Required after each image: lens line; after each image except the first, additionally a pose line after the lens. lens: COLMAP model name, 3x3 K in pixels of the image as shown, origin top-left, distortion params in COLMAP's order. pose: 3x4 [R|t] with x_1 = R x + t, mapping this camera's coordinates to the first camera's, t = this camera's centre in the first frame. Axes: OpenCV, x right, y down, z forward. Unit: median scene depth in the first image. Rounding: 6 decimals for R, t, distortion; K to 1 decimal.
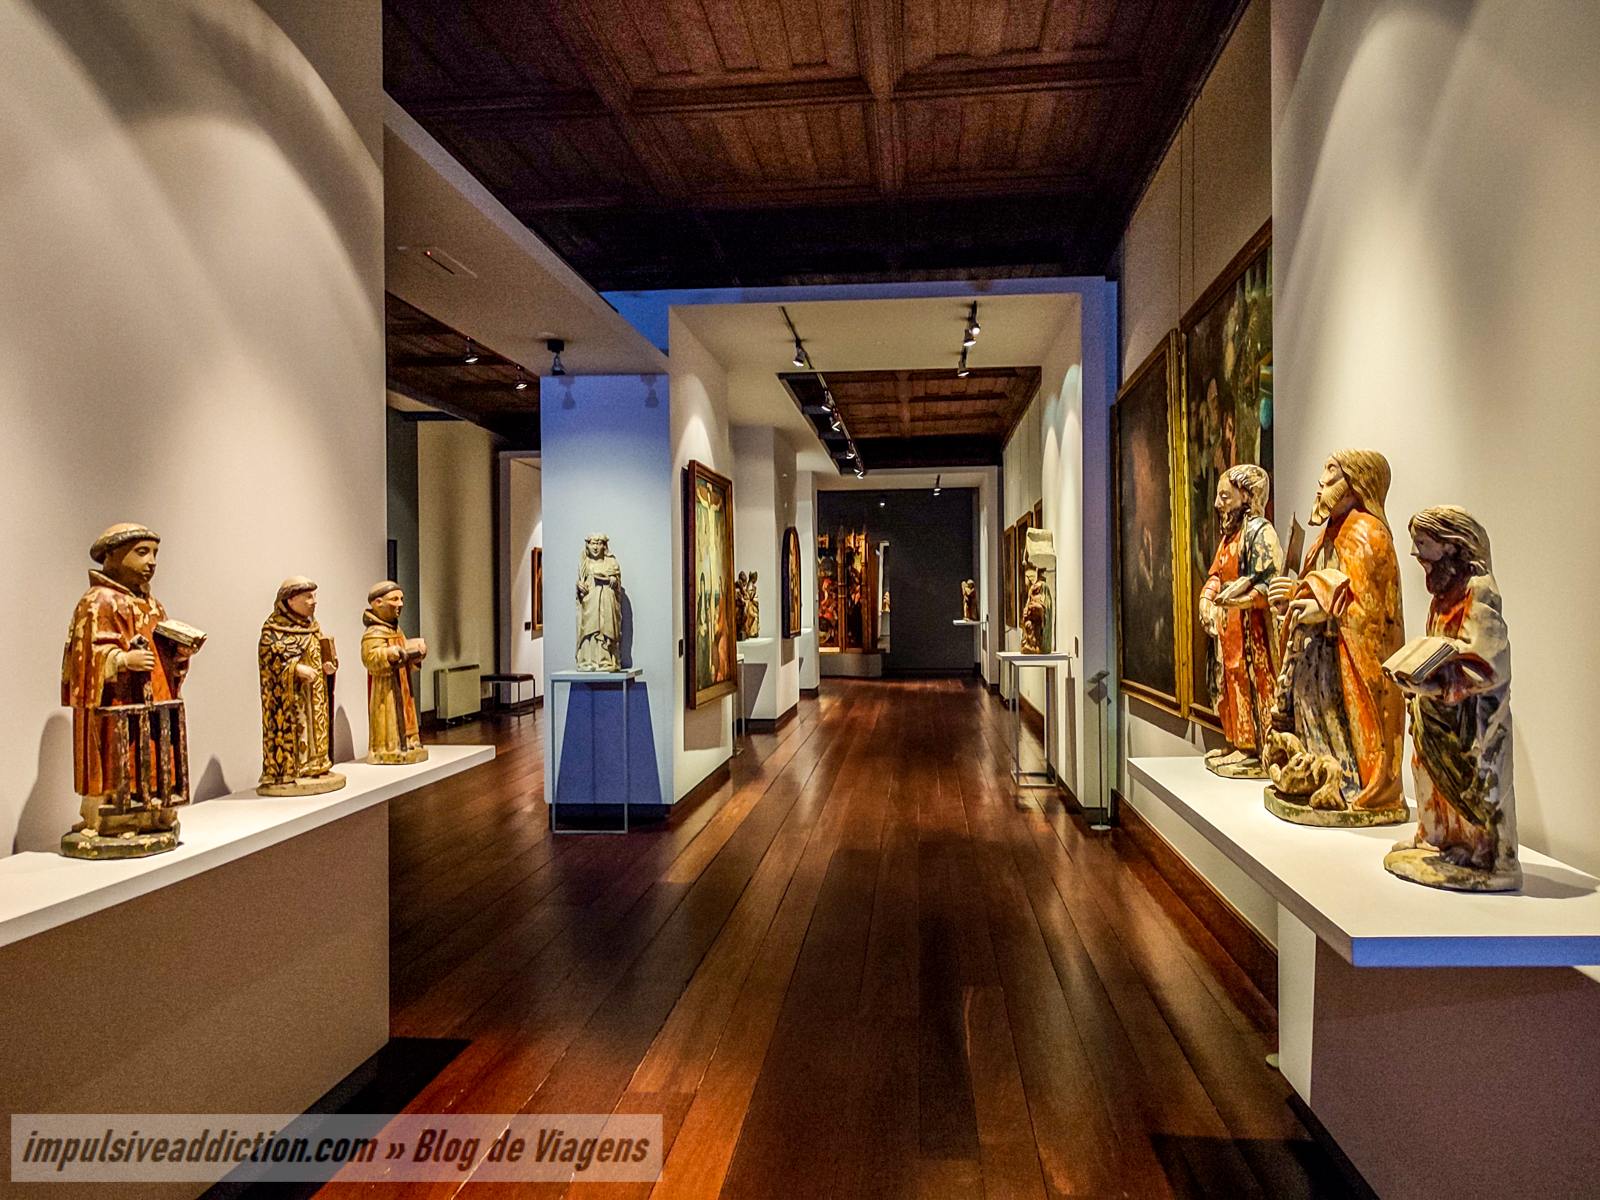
lens RADIAL K [[1129.7, 0, 801.0], [0, 1129.7, 600.2], [0, 0, 1]] dist [0.026448, -0.019003]
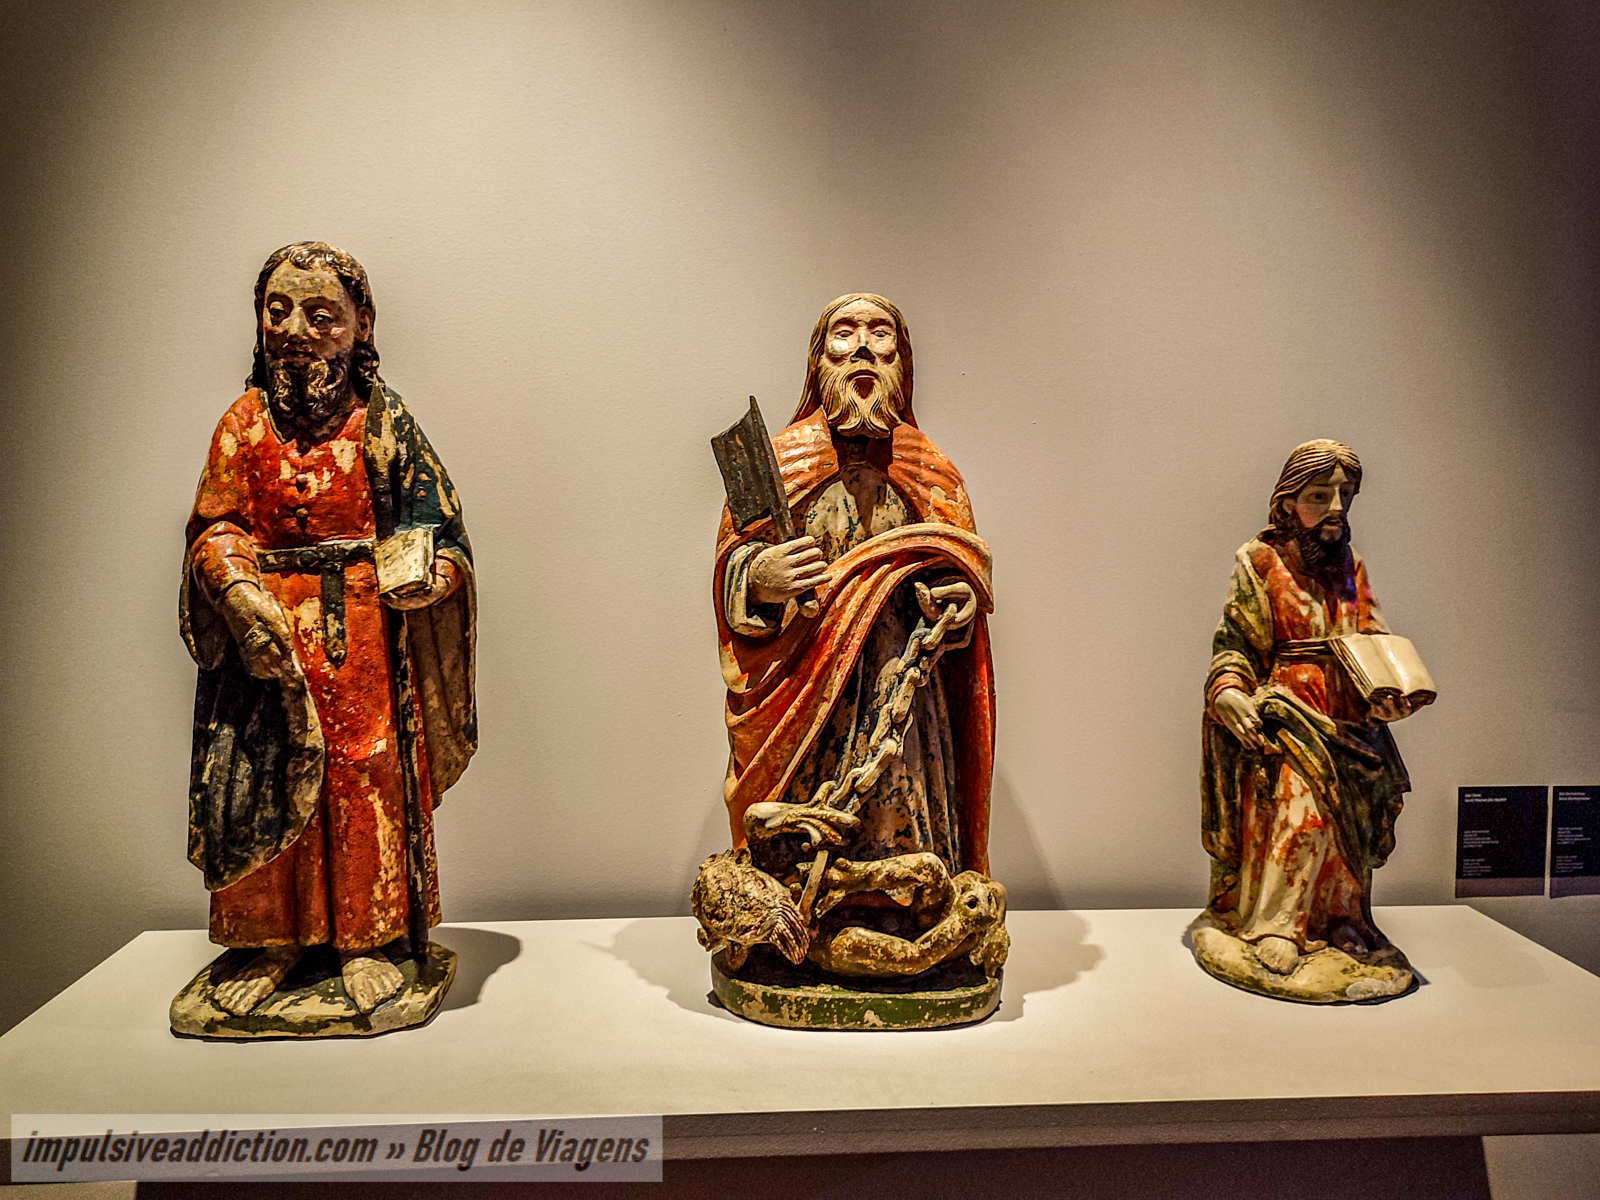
lens RADIAL K [[1129.7, 0, 800.2], [0, 1129.7, 602.0], [0, 0, 1]] dist [0.026448, -0.019003]
pose [[-0.151668, -0.057263, 0.986771, -0.031951], [0.007983, 0.998217, 0.059154, -0.017038], [-0.988399, 0.016849, -0.150941, 0.912933]]
